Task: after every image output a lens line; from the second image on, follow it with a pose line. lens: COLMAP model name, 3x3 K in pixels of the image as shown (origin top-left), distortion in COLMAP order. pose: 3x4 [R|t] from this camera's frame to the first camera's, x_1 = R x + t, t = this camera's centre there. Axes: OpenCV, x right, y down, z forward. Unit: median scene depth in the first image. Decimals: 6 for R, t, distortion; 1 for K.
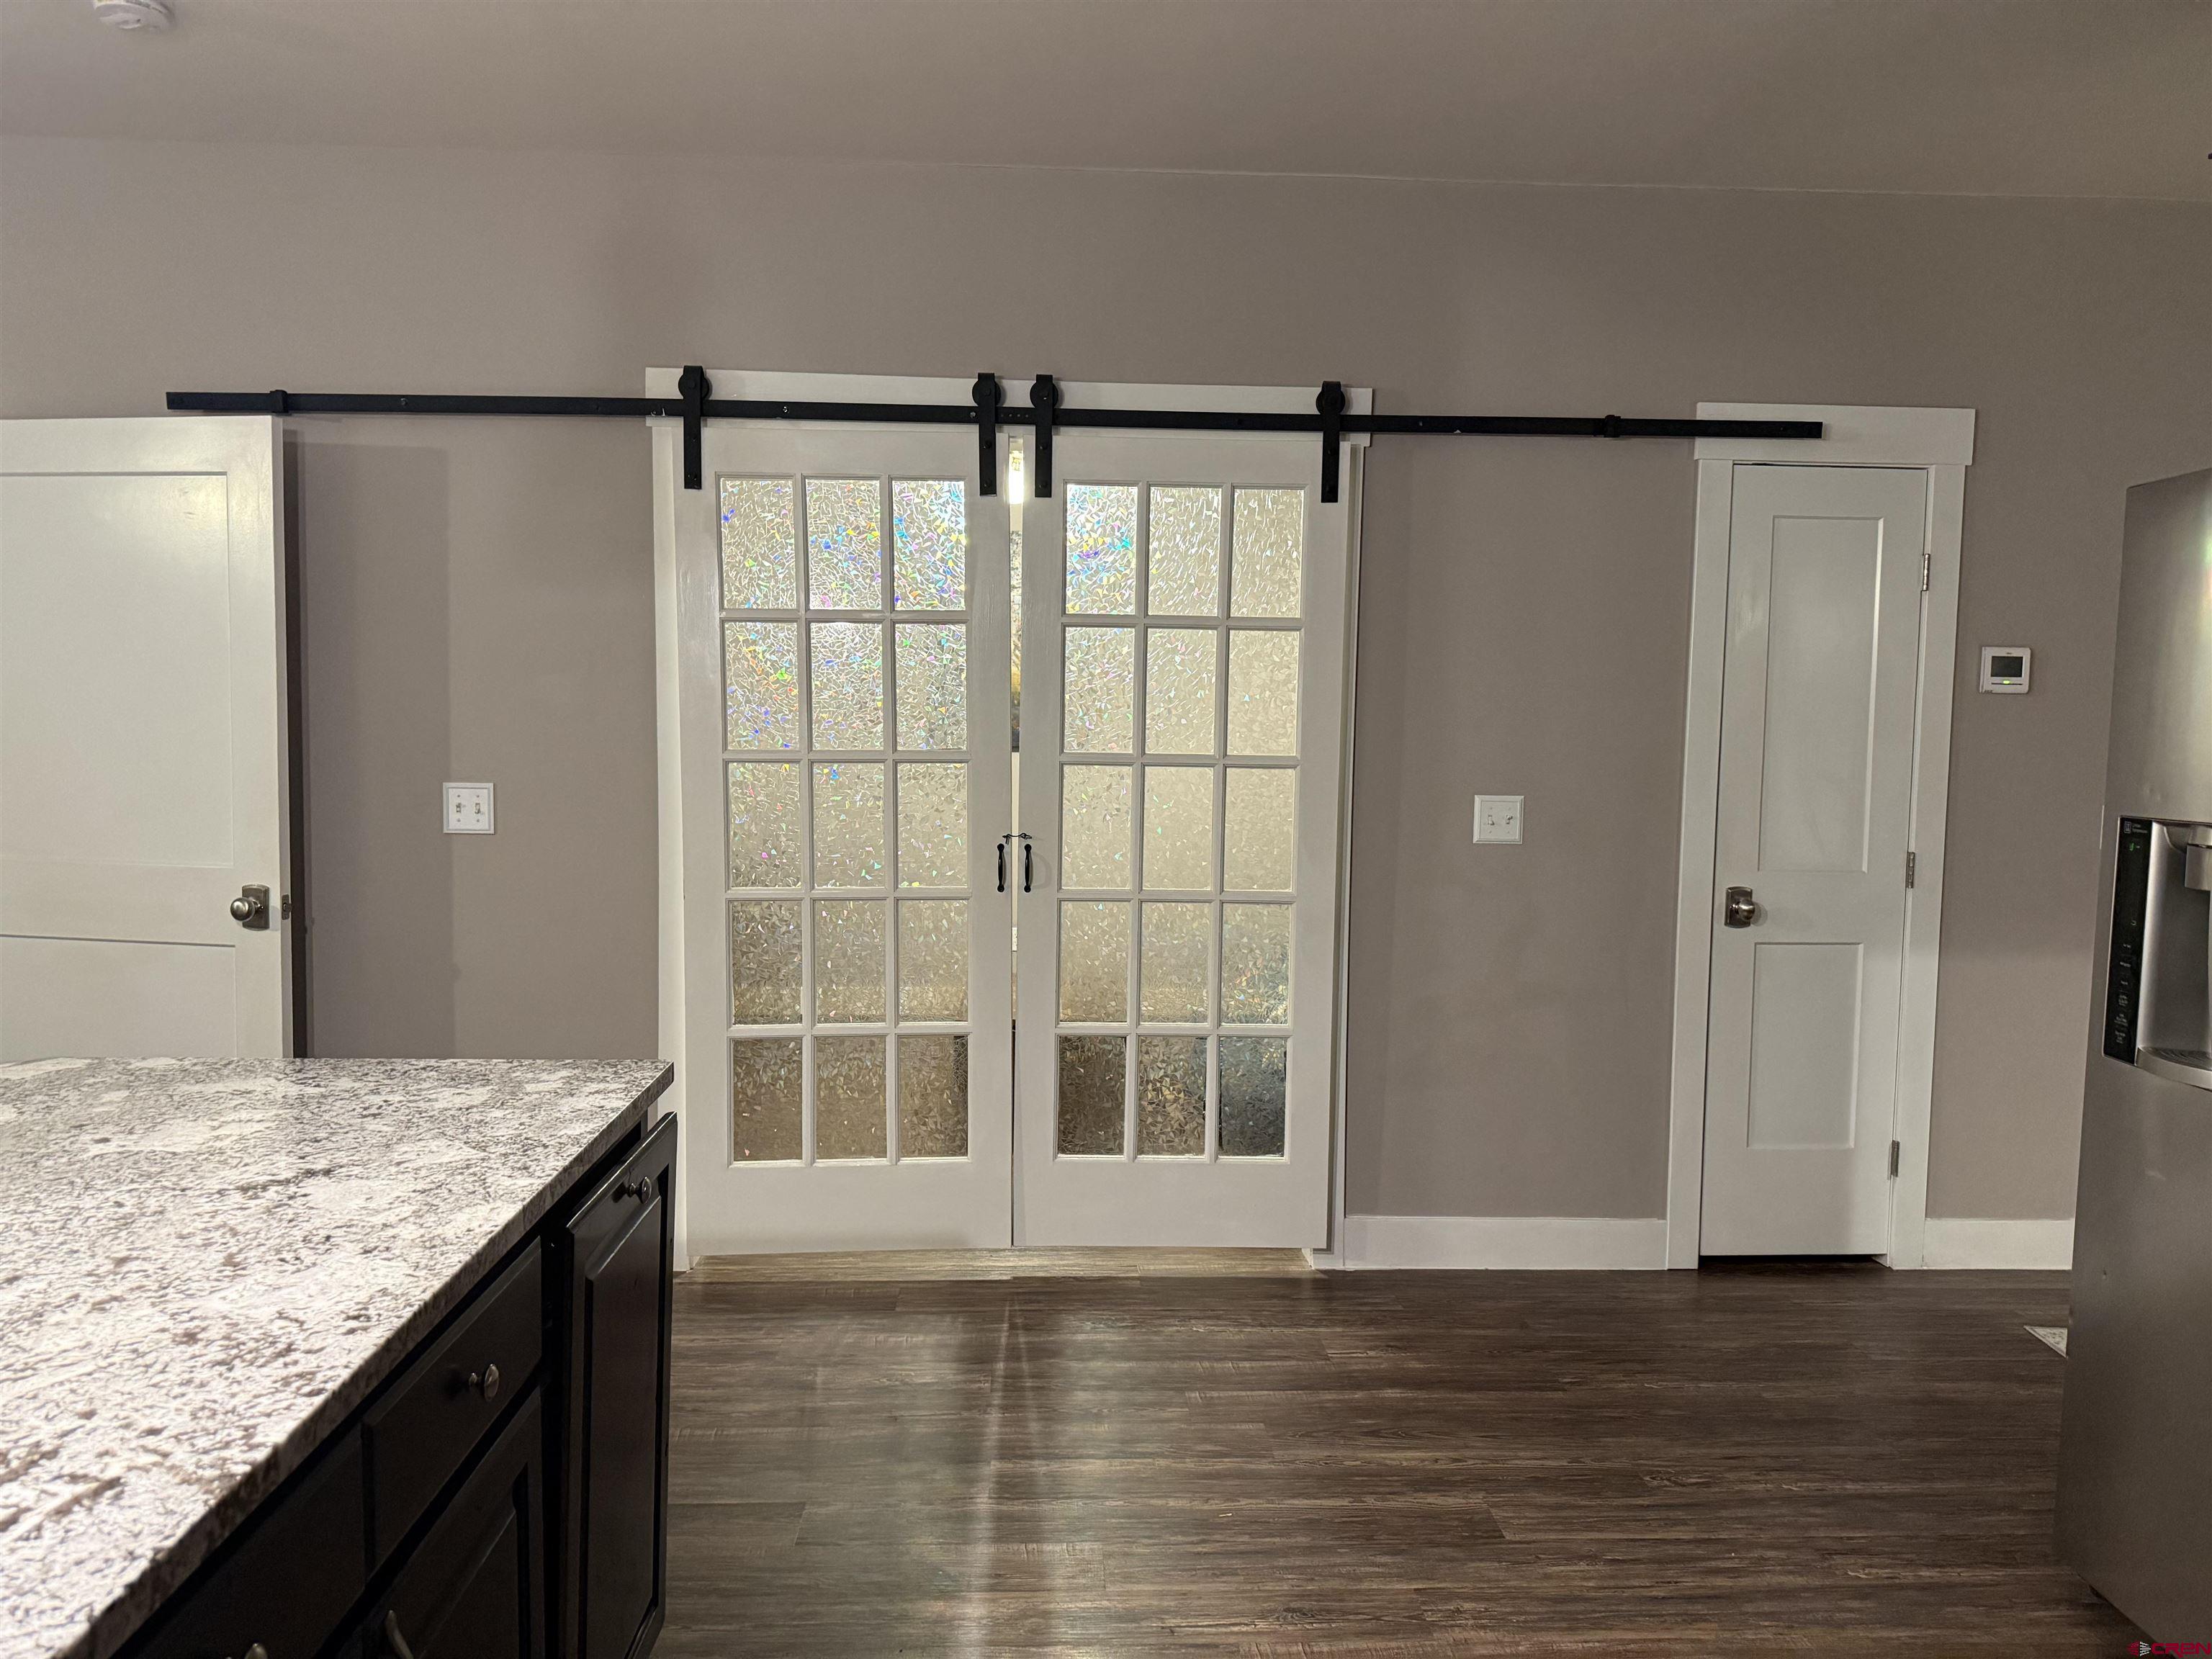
lens RADIAL K [[1608.3, 0, 1067.8], [0, 1608.3, 834.4], [0, 0, 1]] dist [0.043017, -0.058488]
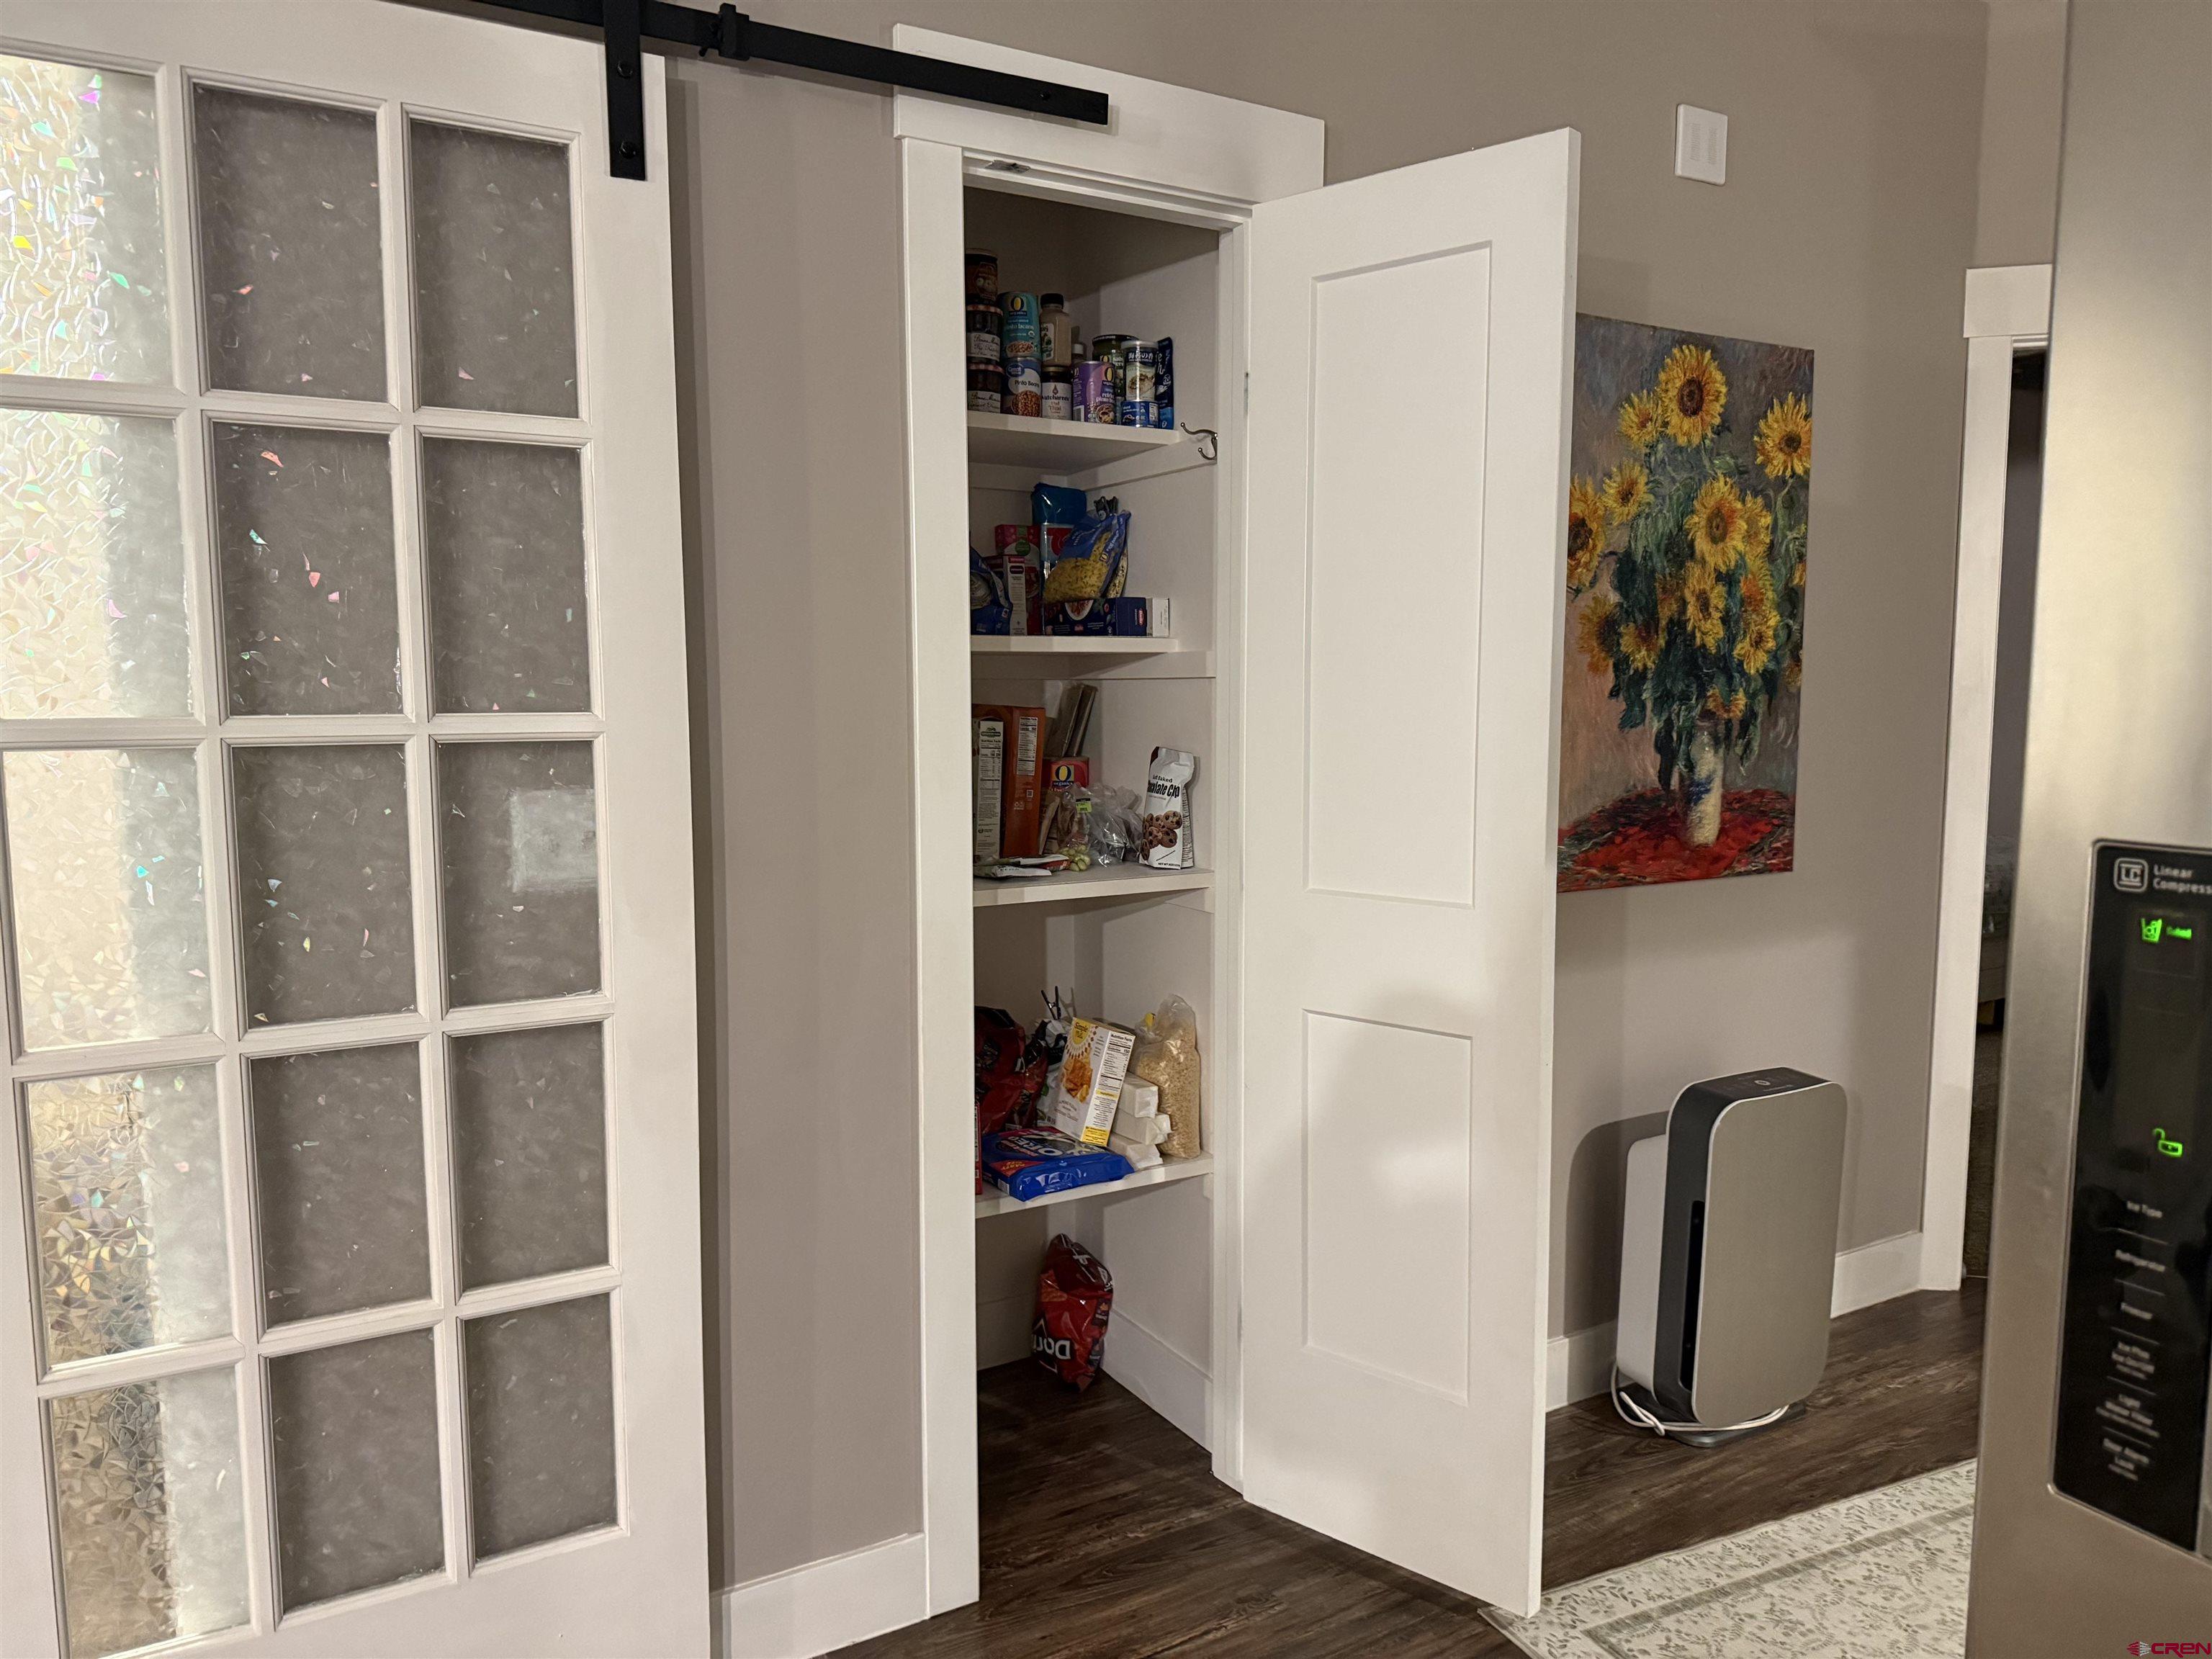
lens RADIAL K [[1608.3, 0, 1127.4], [0, 1608.3, 845.6], [0, 0, 1]] dist [0.043017, -0.058488]
pose [[0.874589, -0.065987, 0.480354, 0.211088], [0.048318, 0.997626, 0.049073, -0.026796], [-0.482452, -0.019709, 0.875701, 0.568287]]
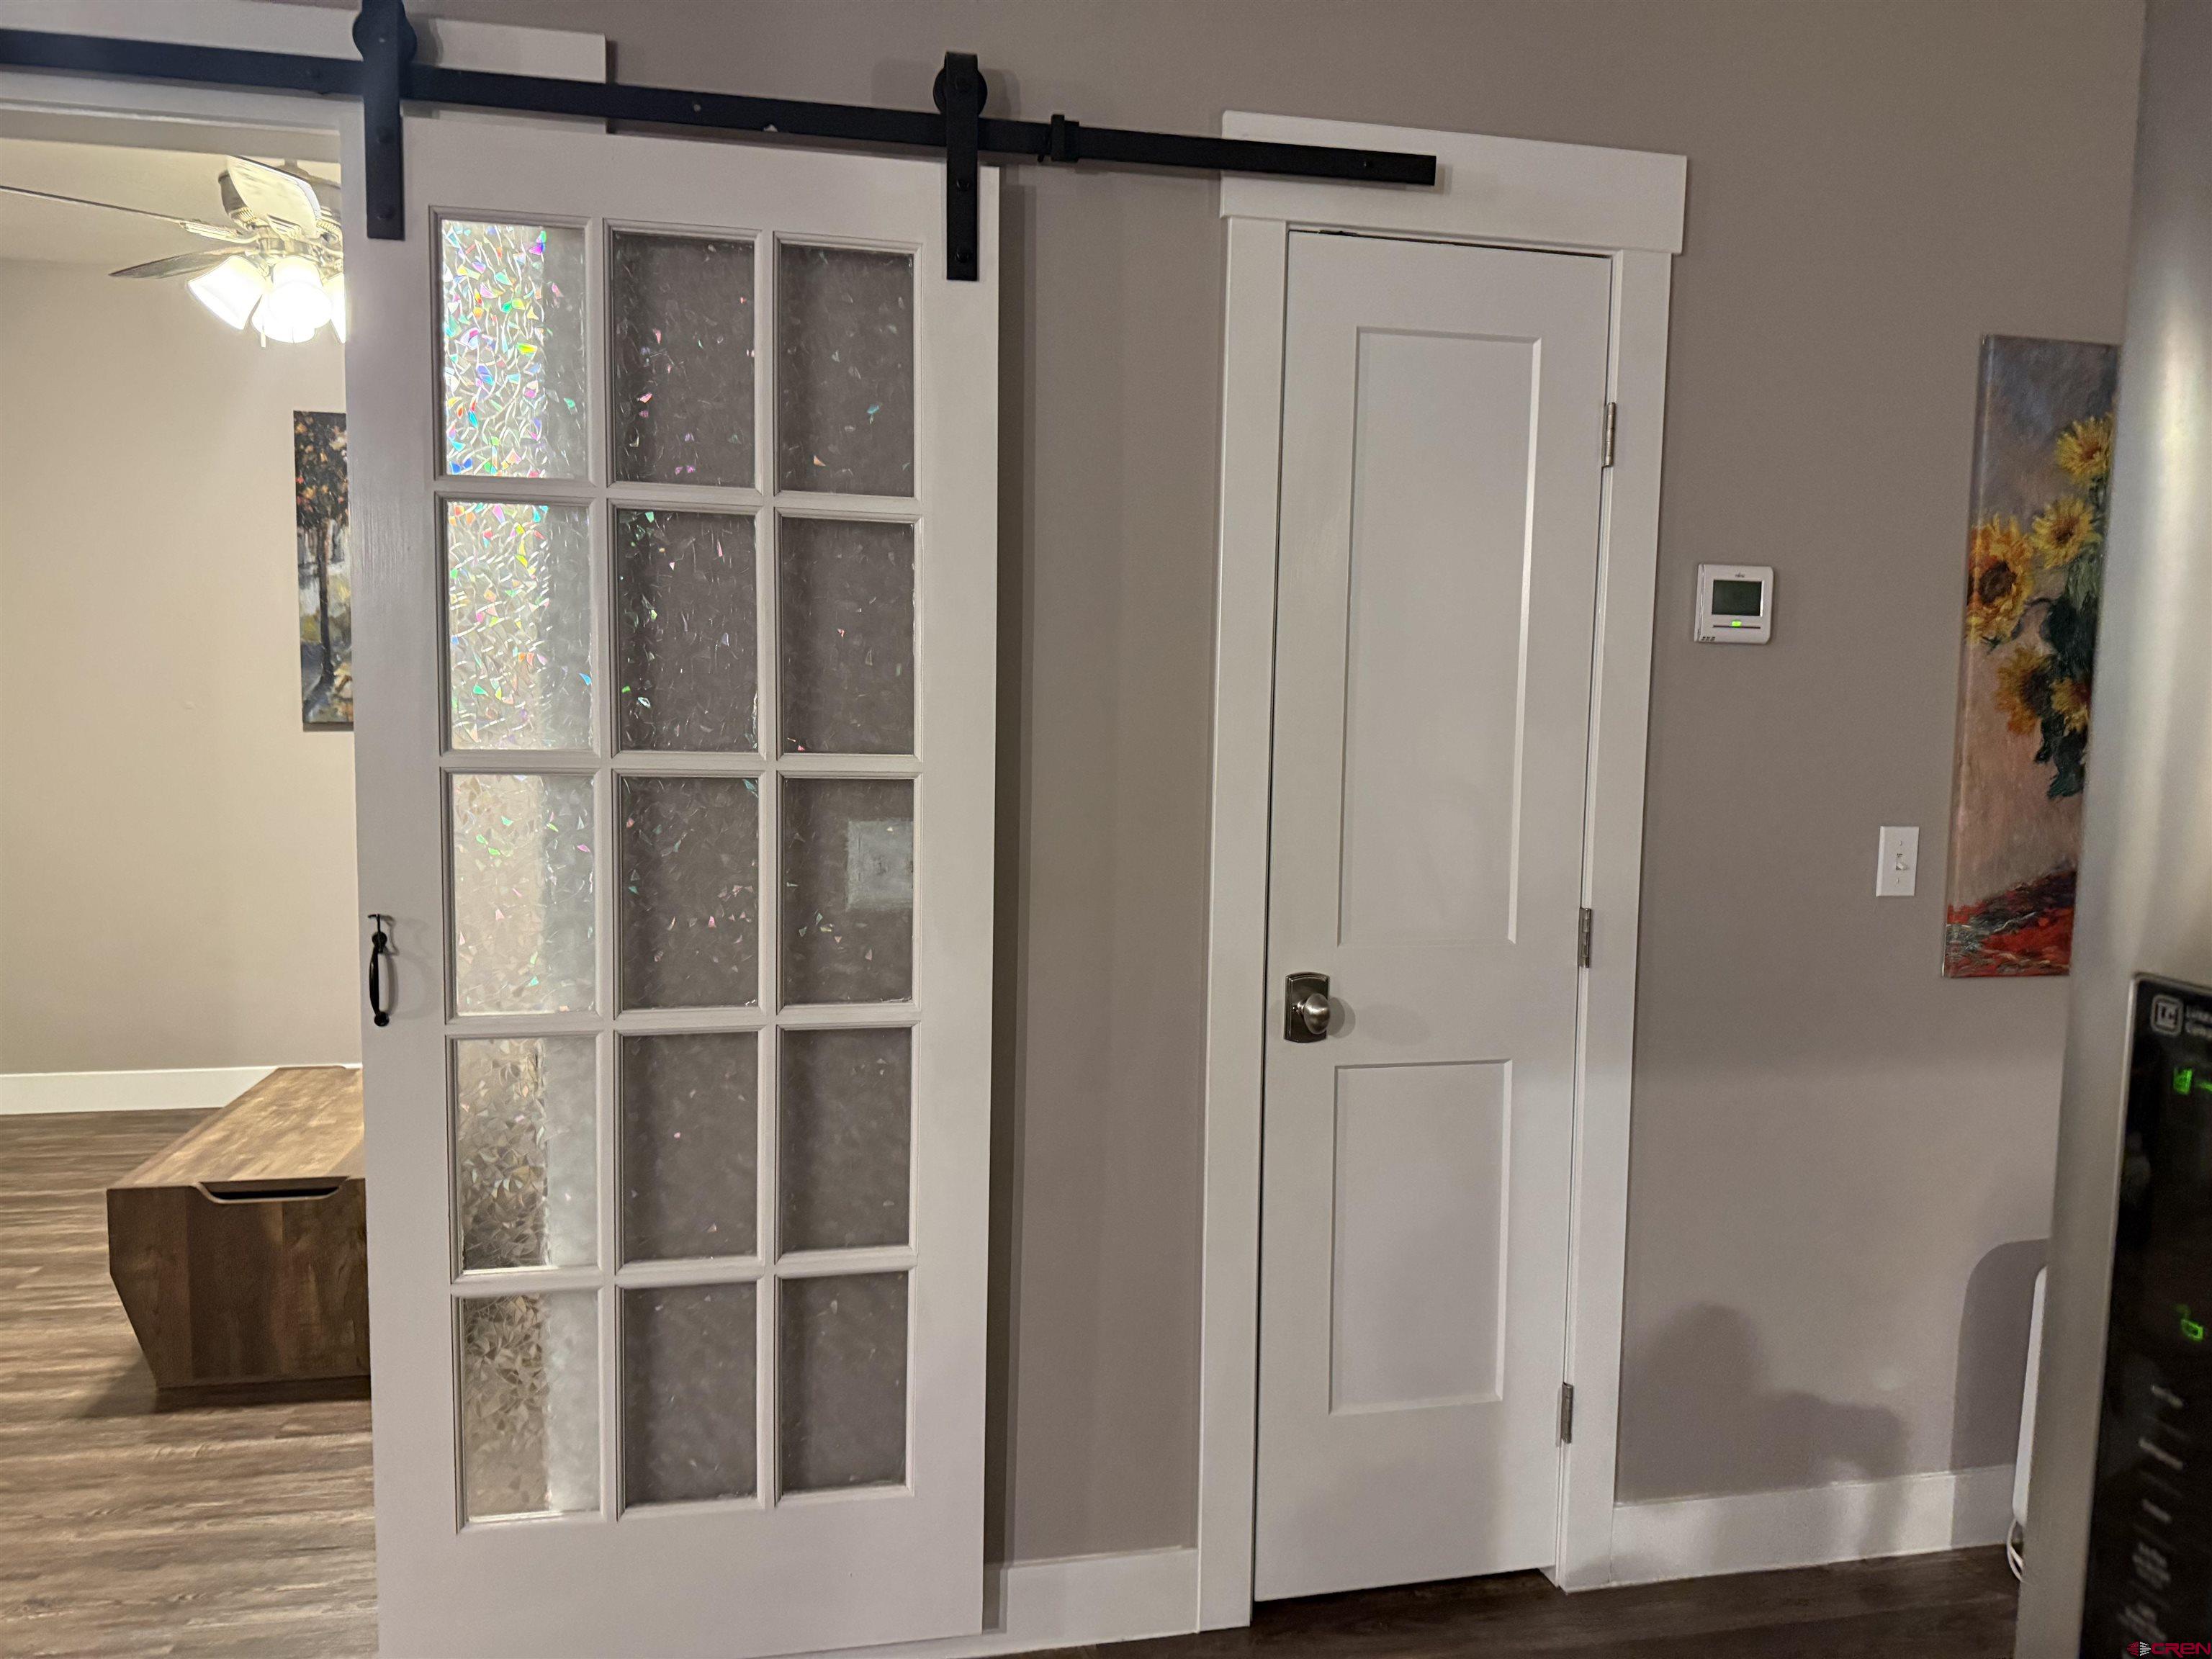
lens RADIAL K [[1608.3, 0, 1107.4], [0, 1608.3, 845.3], [0, 0, 1]] dist [0.043017, -0.058488]
pose [[0.986030, -0.012252, 0.166119, 0.289271], [0.008636, 0.999710, 0.022474, -0.032089], [-0.166346, -0.020725, 0.985850, 0.517850]]
